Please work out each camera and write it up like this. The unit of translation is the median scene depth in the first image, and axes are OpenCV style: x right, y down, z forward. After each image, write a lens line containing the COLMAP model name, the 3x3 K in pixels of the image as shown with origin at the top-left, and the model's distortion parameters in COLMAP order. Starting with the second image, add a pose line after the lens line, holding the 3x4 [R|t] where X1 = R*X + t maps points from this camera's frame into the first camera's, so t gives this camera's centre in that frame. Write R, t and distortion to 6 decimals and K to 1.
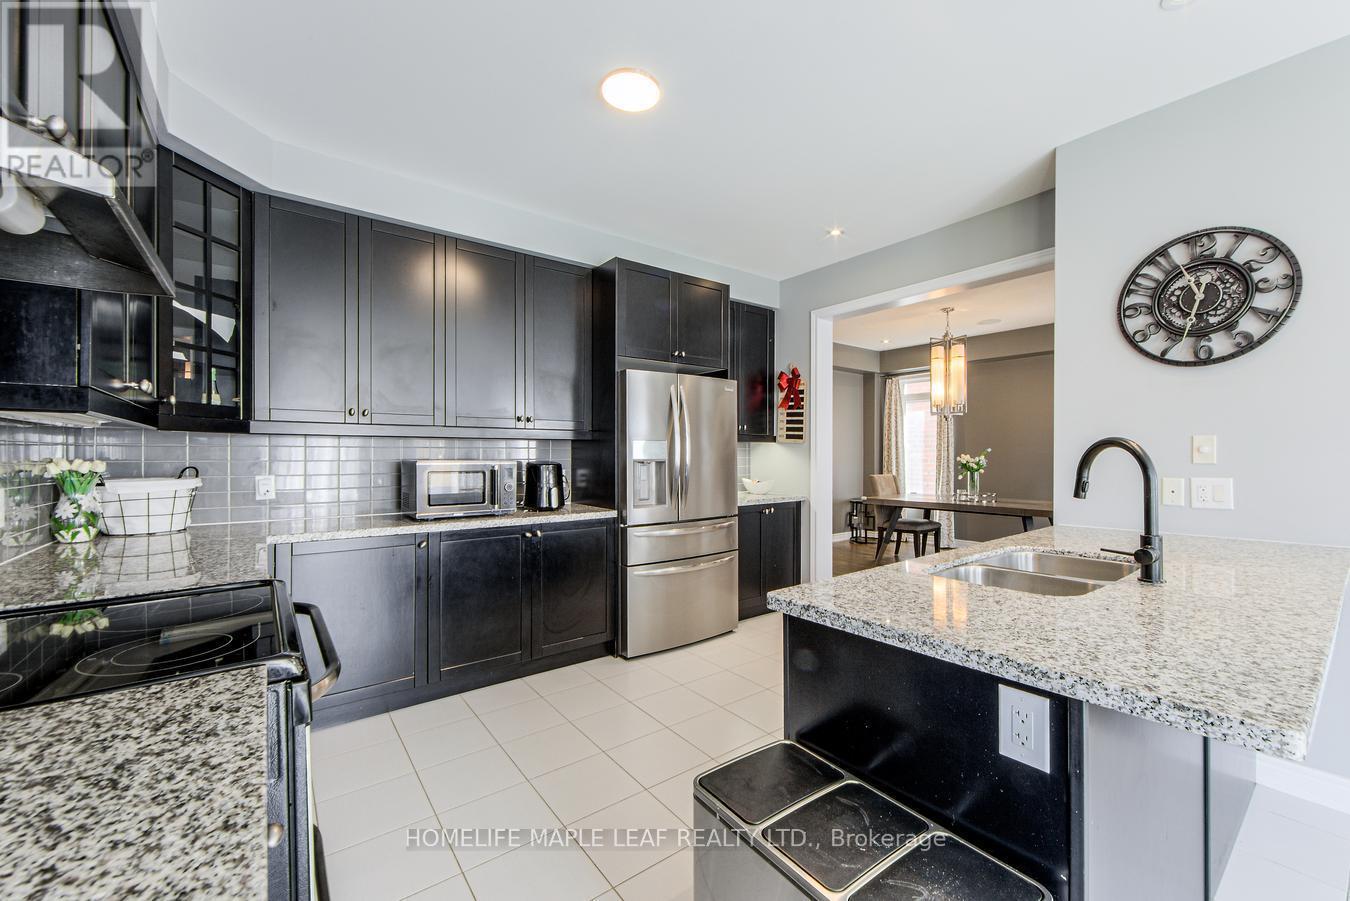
lens RADIAL K [[536.3, 0, 680.4], [0, 536.3, 453.4], [0, 0, 1]] dist [0.002830, 0.000579]
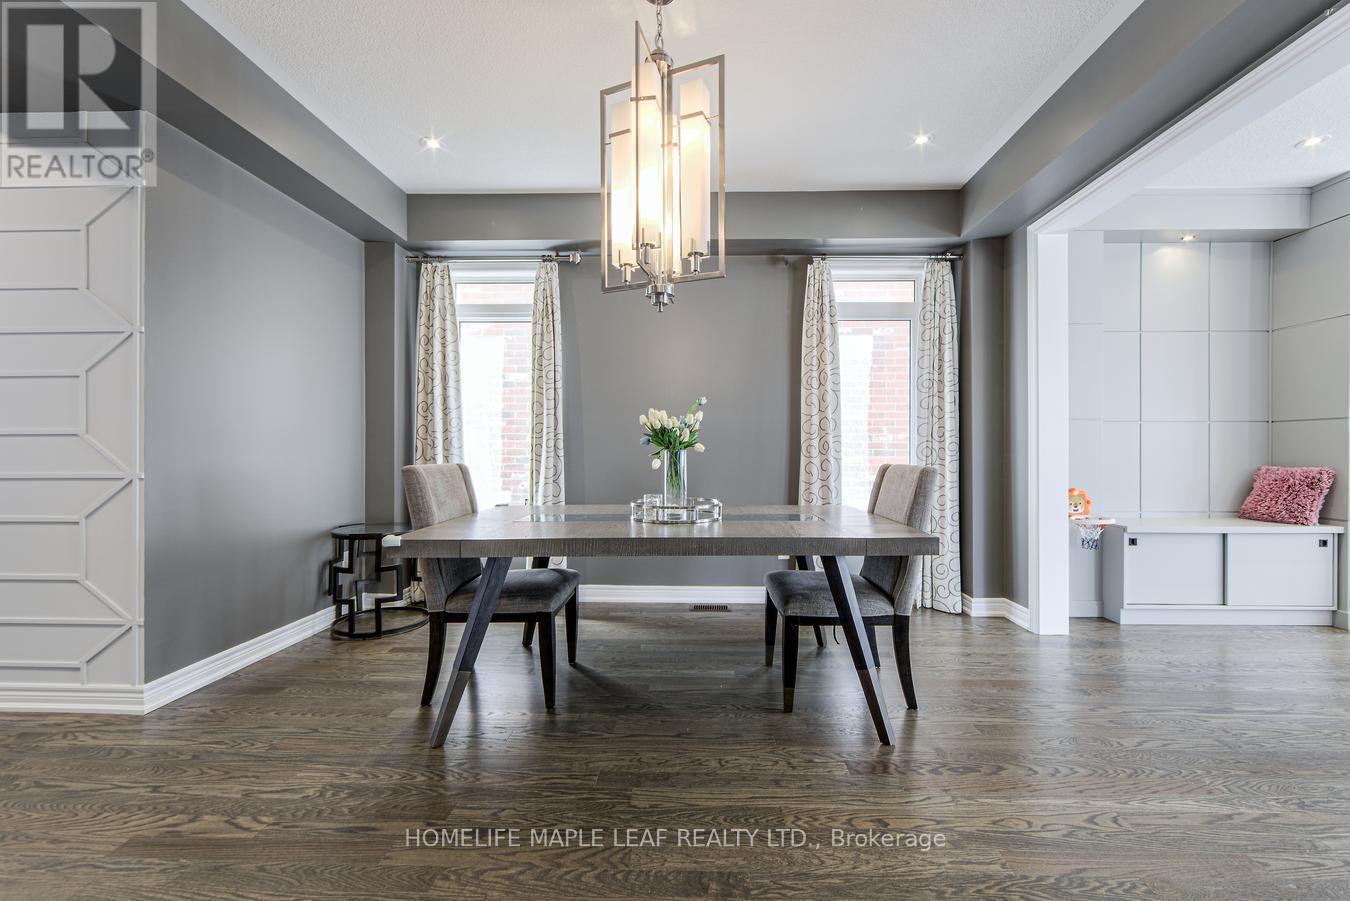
lens RADIAL K [[536.3, 0, 707.5], [0, 536.3, 453.1], [0, 0, 1]] dist [0.002830, 0.000579]
pose [[0.607564, -0.007876, 0.794232, 0.168369], [-0.000907, 0.999943, 0.010609, 0.023395], [-0.794270, -0.007166, 0.607522, 0.533234]]
